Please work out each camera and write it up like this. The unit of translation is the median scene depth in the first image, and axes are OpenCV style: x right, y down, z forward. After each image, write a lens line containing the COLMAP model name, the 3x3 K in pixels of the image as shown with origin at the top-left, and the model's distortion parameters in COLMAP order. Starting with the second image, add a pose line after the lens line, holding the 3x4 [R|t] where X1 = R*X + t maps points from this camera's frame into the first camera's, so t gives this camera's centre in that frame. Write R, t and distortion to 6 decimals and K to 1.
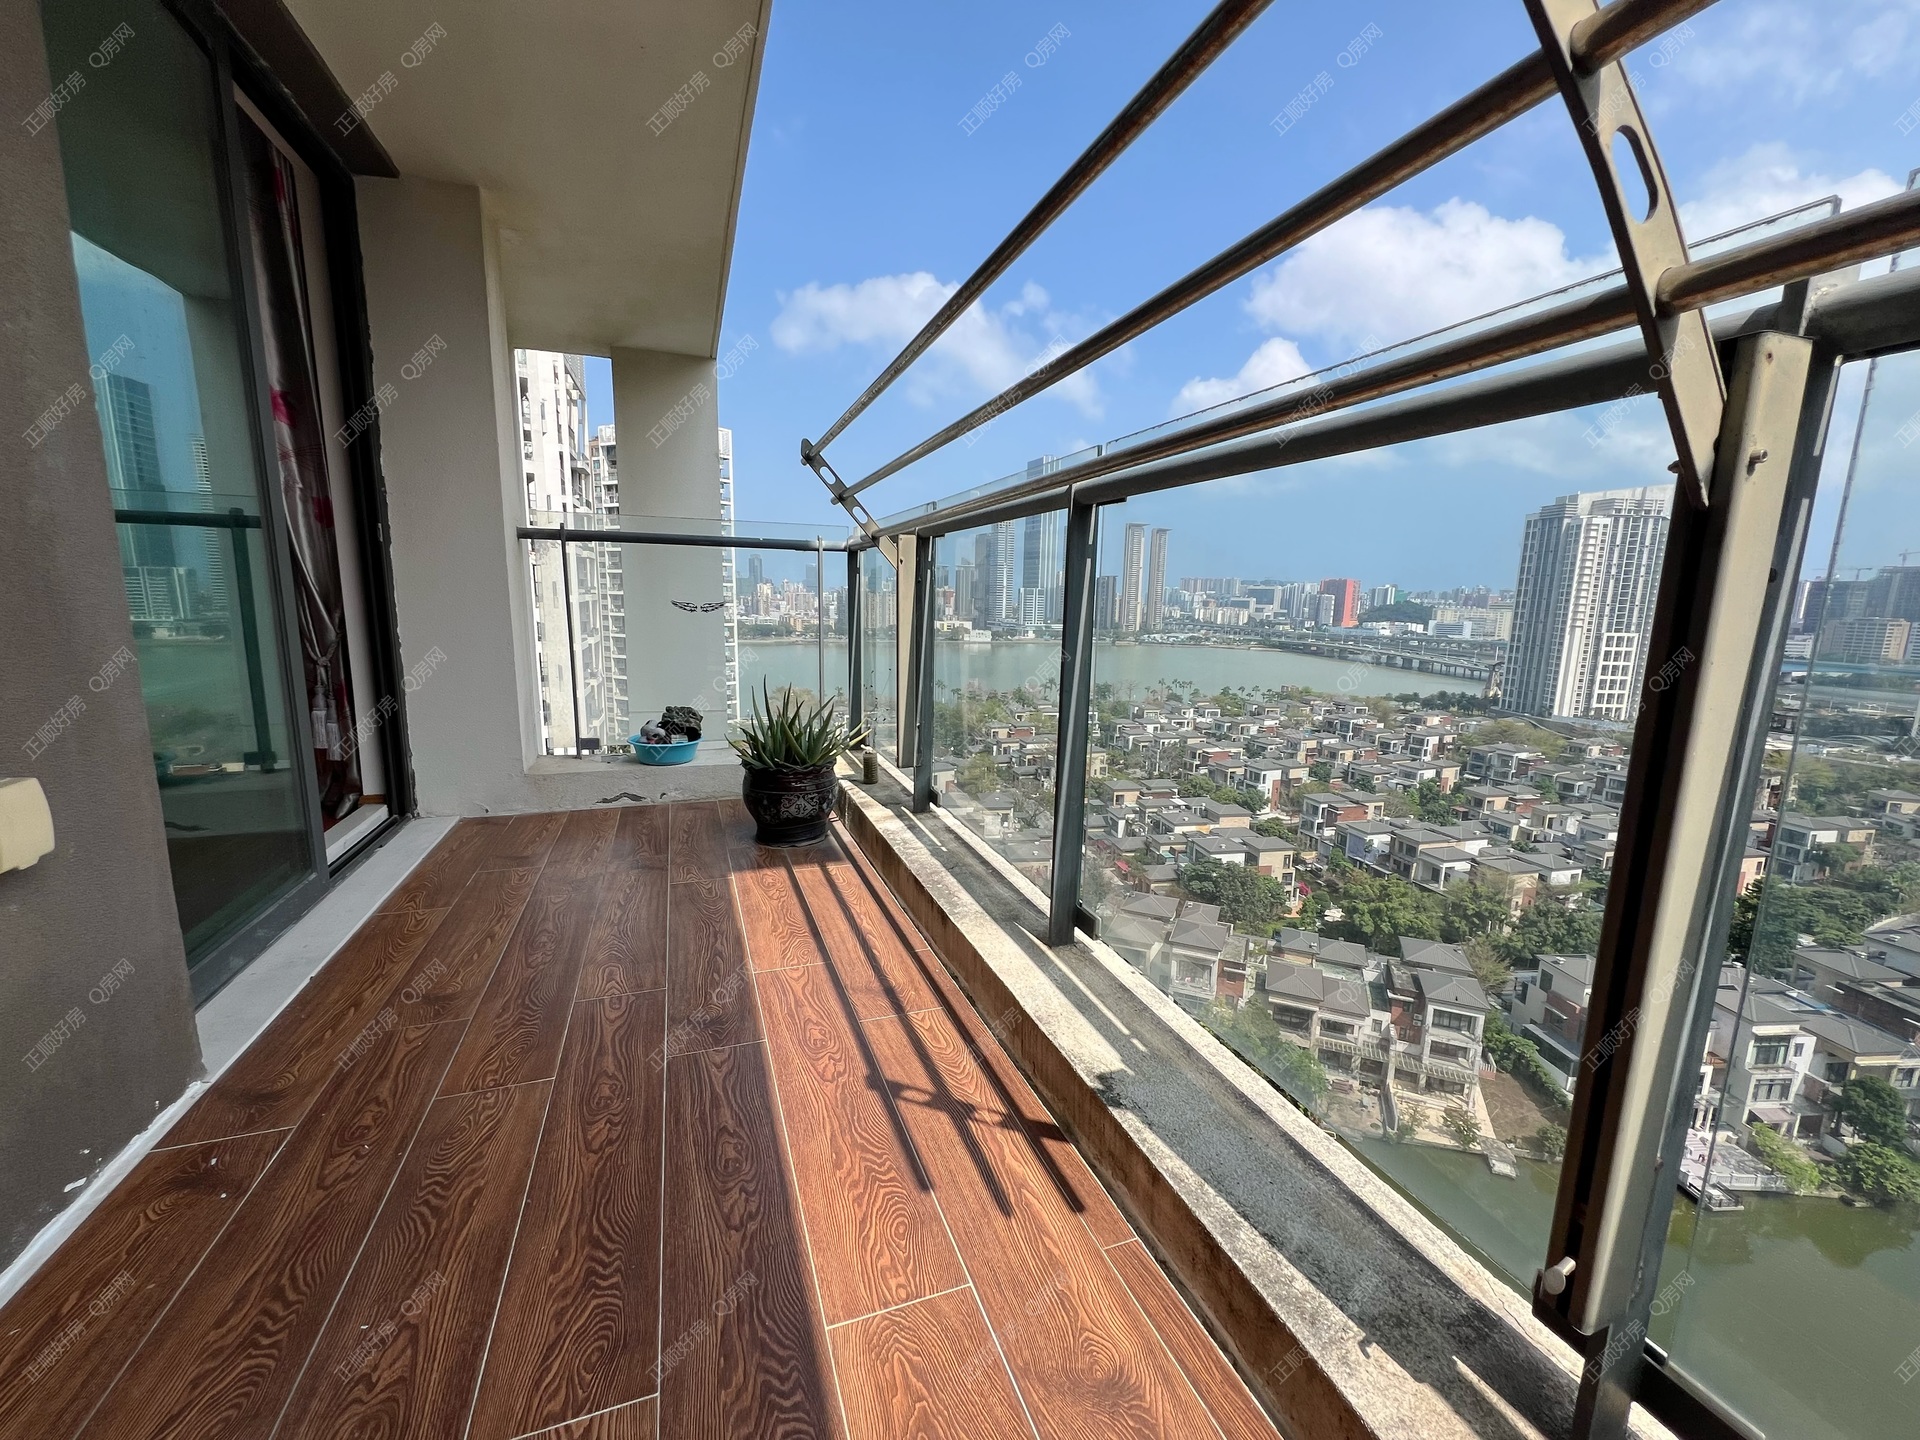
lens RADIAL K [[768.5, 0, 960.0], [0, 768.5, 720.0], [0, 0, 1]] dist [-0.000131, -0.000054]
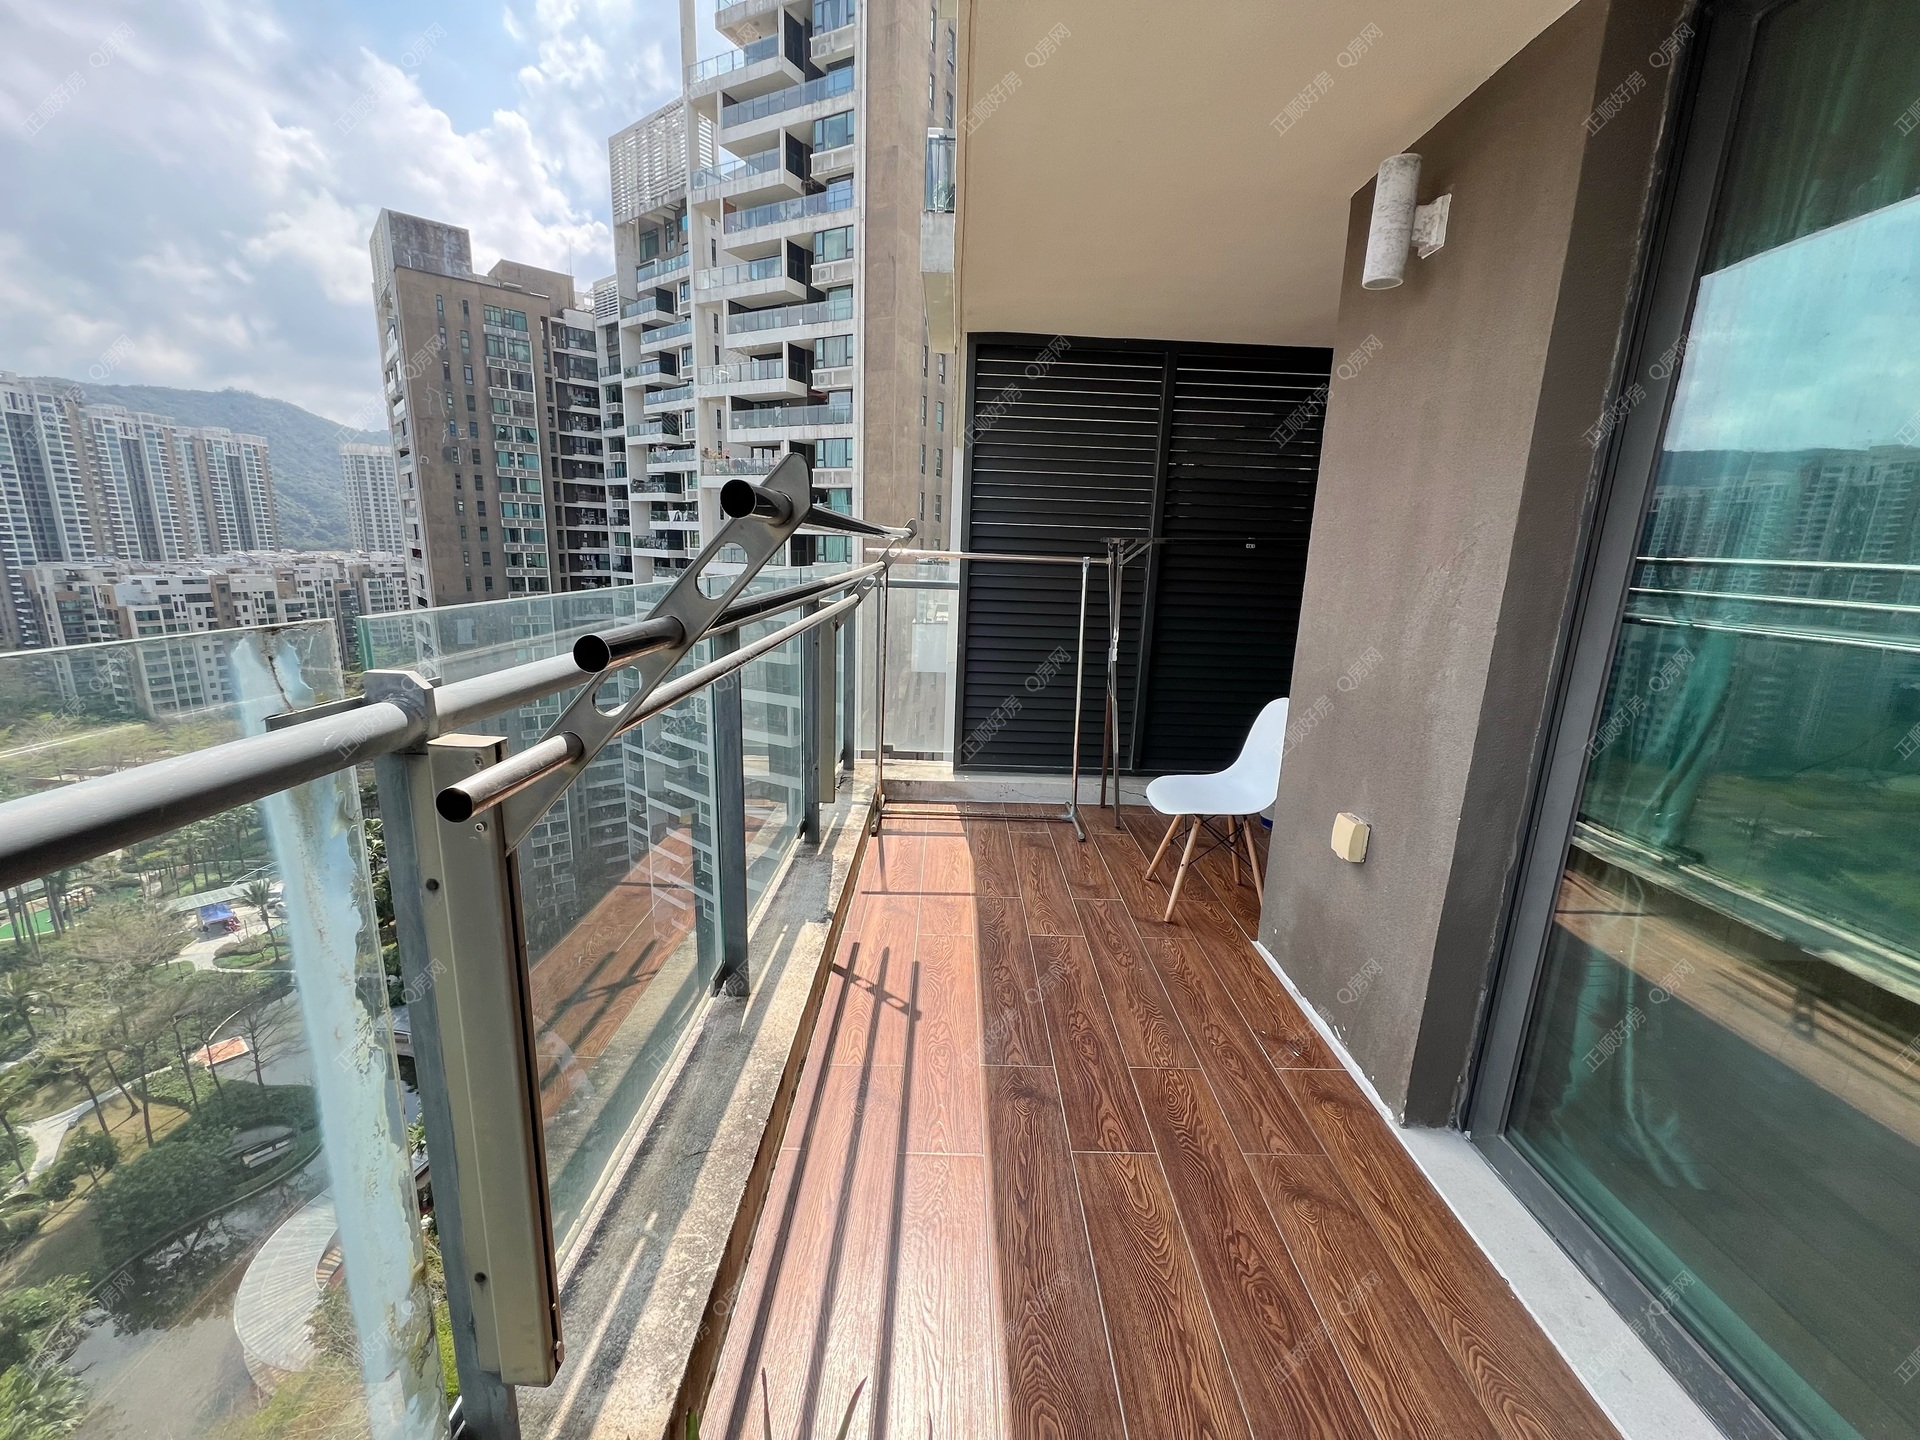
lens RADIAL K [[776.1, 0, 960.0], [0, 776.1, 720.0], [0, 0, 1]] dist [0.001898, -0.000567]
pose [[-0.939830, -0.125401, 0.317796, -0.612557], [0.002204, 0.927956, 0.372684, -0.643741], [-0.341635, 0.350960, -0.871844, 2.122168]]
